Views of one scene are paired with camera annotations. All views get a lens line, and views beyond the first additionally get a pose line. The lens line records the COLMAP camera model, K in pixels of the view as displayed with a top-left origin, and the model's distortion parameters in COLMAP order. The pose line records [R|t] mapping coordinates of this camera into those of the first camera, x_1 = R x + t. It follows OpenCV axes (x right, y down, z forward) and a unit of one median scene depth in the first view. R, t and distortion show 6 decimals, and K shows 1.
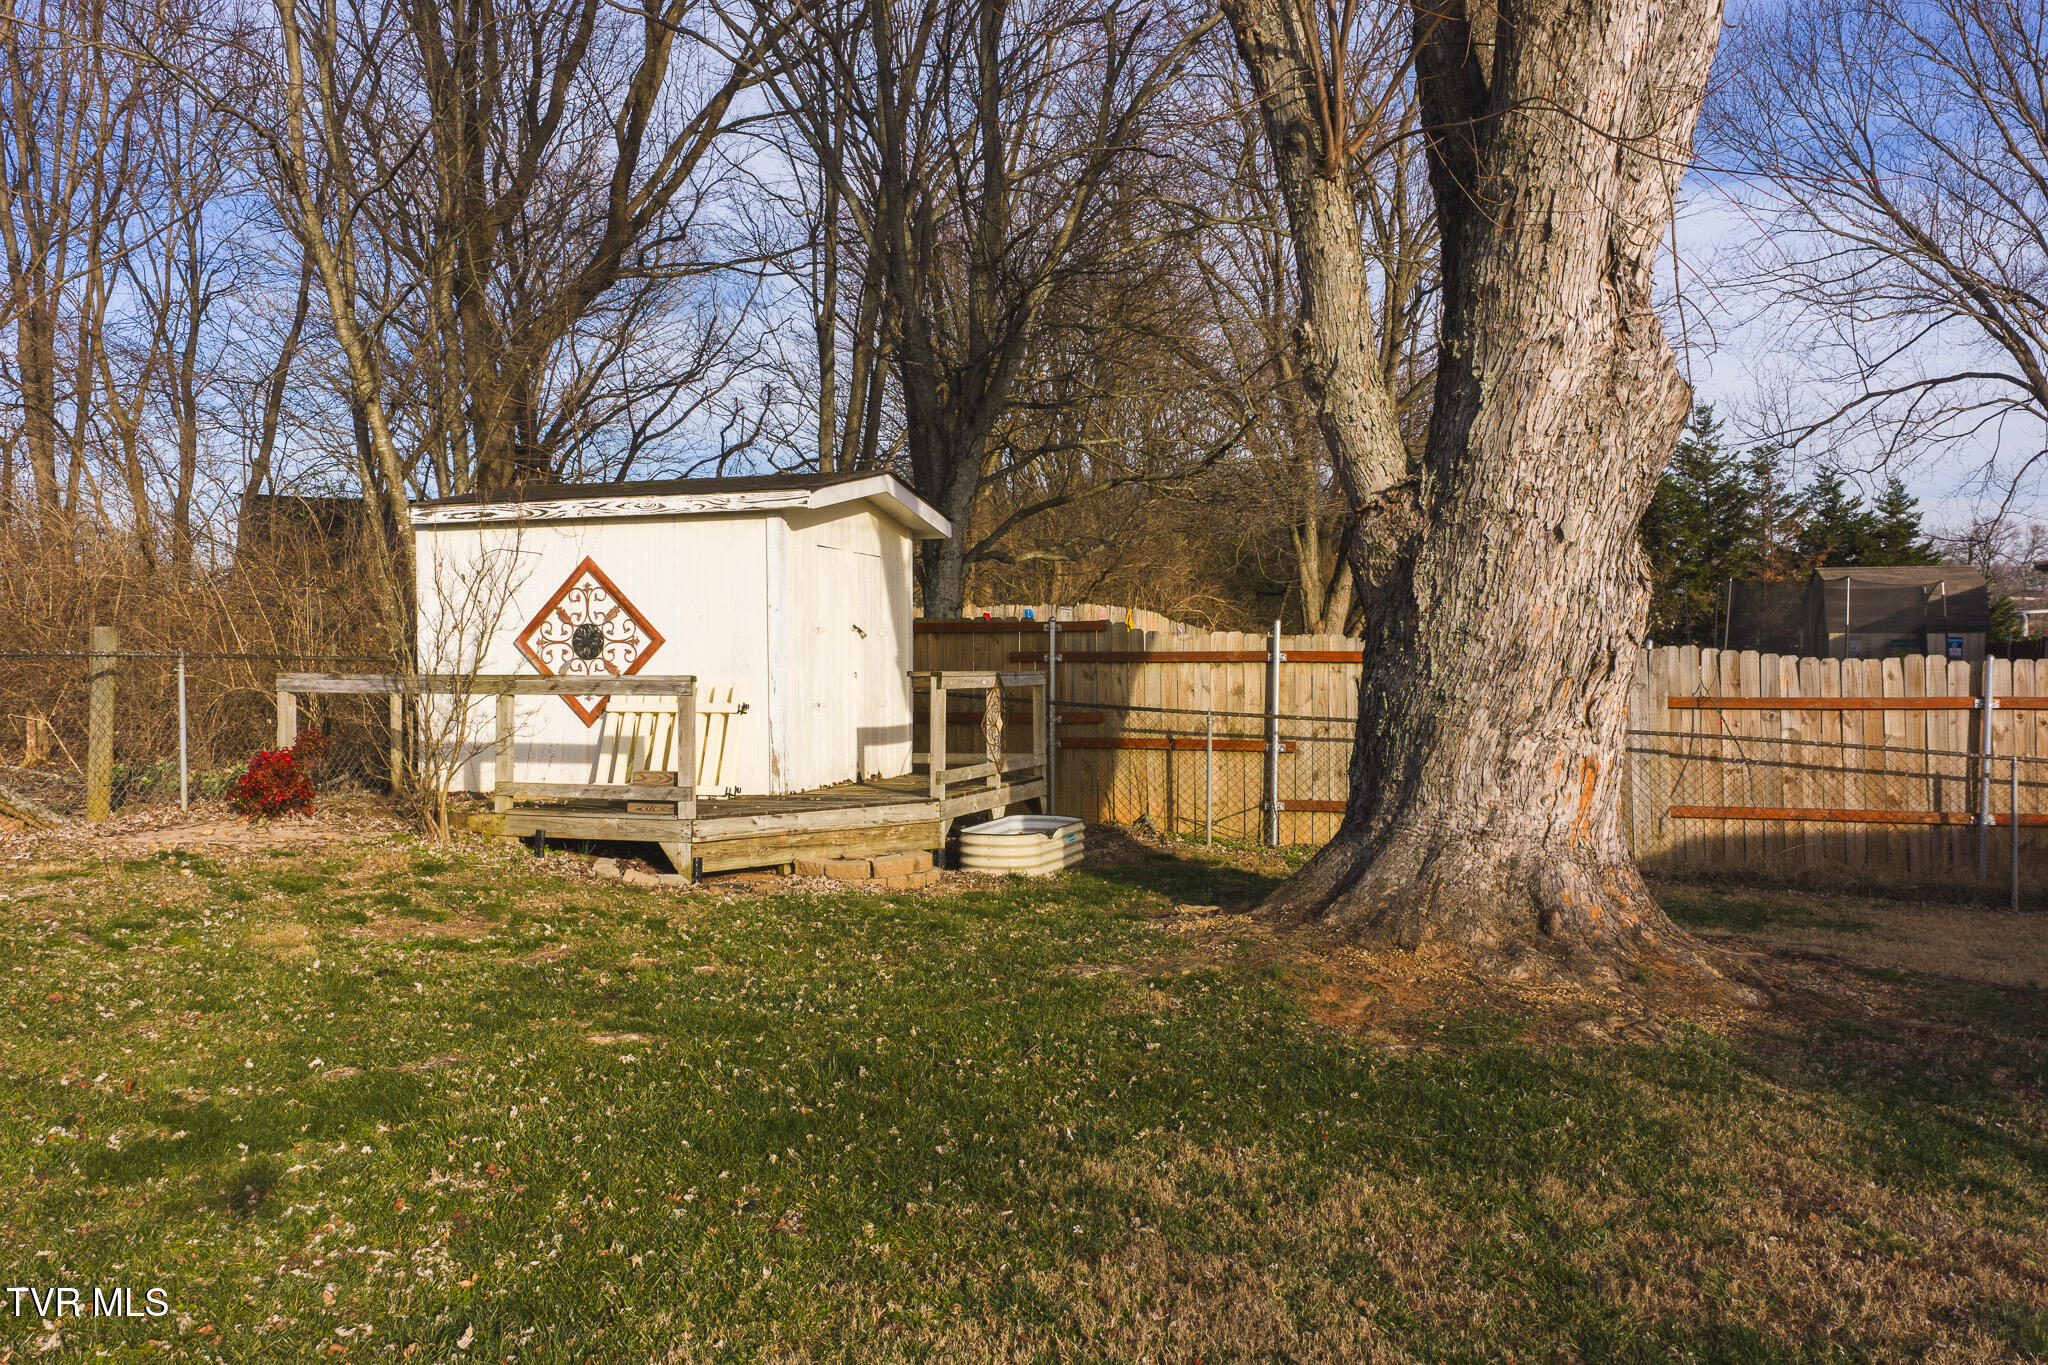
lens RADIAL K [[1686.0, 0, 1029.6], [0, 1686.0, 685.2], [0, 0, 1]] dist [0.012898, -0.016134]
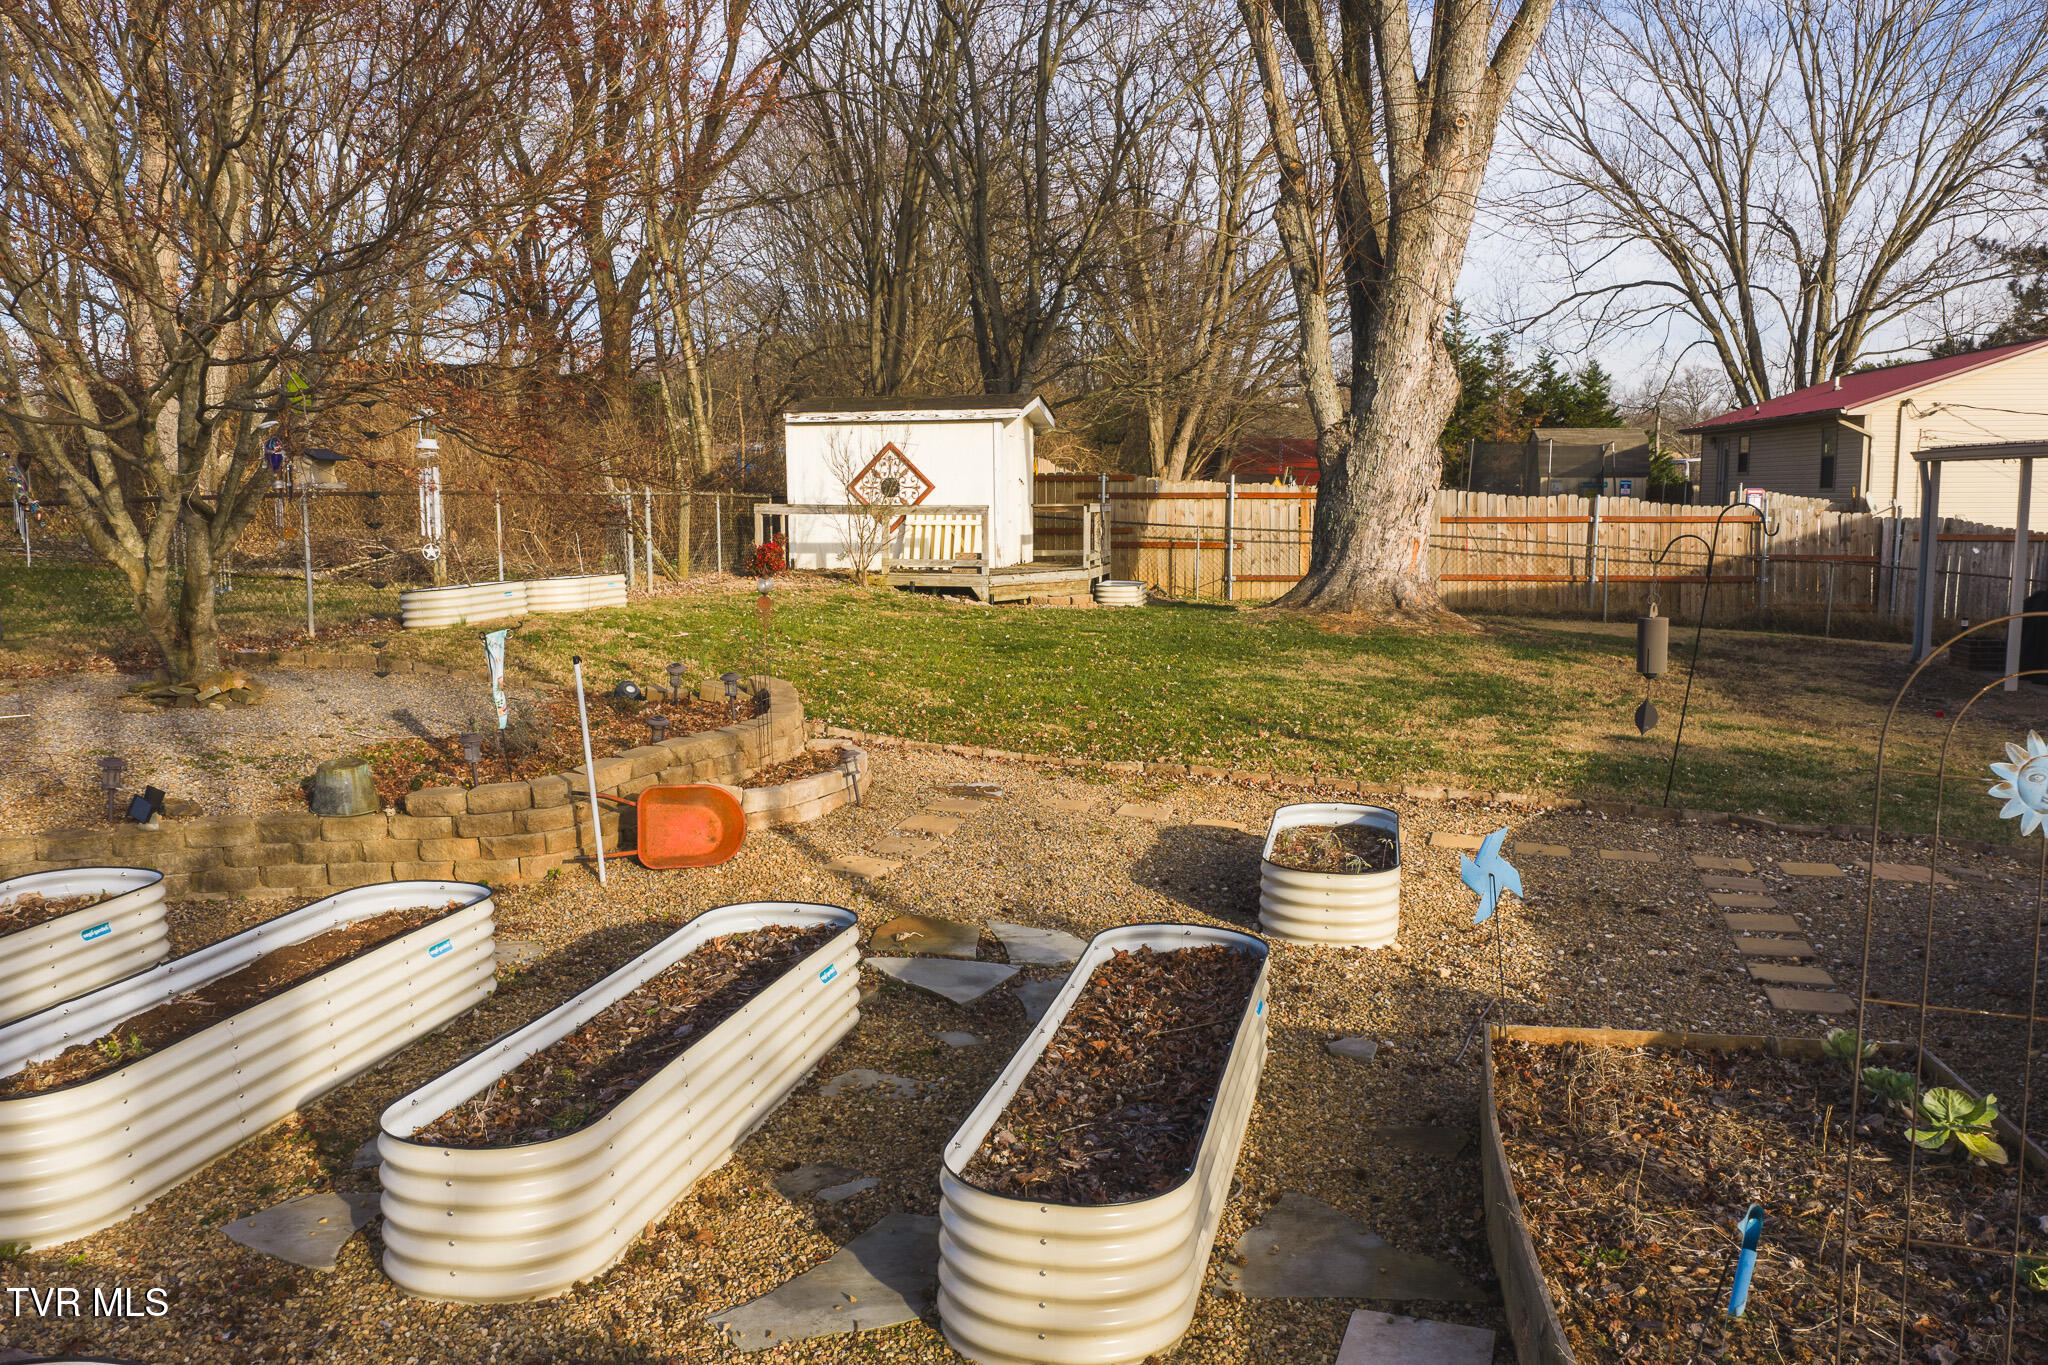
lens RADIAL K [[1686.0, 0, 1029.6], [0, 1686.0, 685.2], [0, 0, 1]] dist [0.012898, -0.016134]
pose [[0.990280, -0.015192, 0.138257, -0.371471], [0.001939, 0.995429, 0.095487, 0.014279], [-0.139075, -0.094290, 0.985783, -0.887263]]
